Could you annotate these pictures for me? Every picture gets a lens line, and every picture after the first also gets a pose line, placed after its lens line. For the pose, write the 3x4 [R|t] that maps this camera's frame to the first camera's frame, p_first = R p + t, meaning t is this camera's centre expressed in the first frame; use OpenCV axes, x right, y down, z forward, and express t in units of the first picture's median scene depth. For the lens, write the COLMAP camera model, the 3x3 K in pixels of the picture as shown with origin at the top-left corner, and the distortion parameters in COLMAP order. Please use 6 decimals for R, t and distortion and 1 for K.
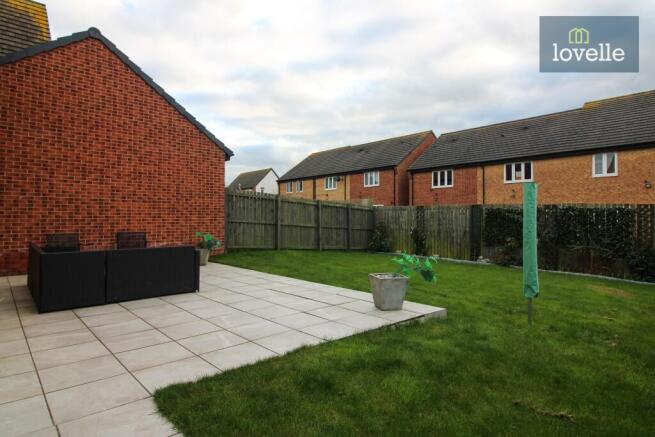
lens RADIAL K [[375.0, 0, 327.9], [0, 375.0, 219.6], [0, 0, 1]] dist [0.001949, -0.000305]
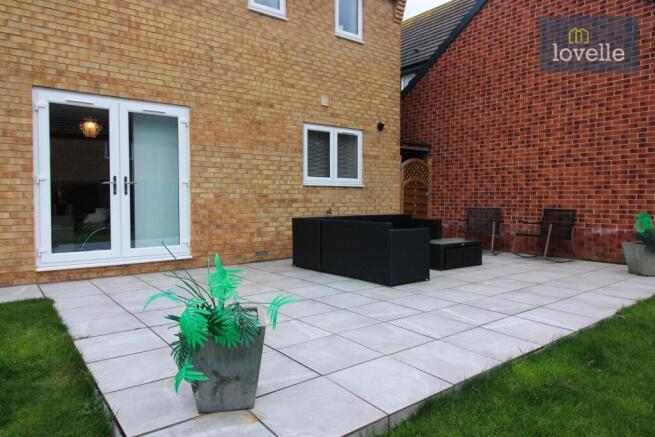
lens RADIAL K [[435.9, 0, 327.9], [0, 435.9, 216.9], [0, 0, 1]] dist [-0.001064, -0.000403]
pose [[-0.076918, 0.043032, -0.996108, 0.350891], [0.000149, 0.999069, 0.043149, 0.012469], [0.997037, 0.003170, -0.076853, 0.660290]]
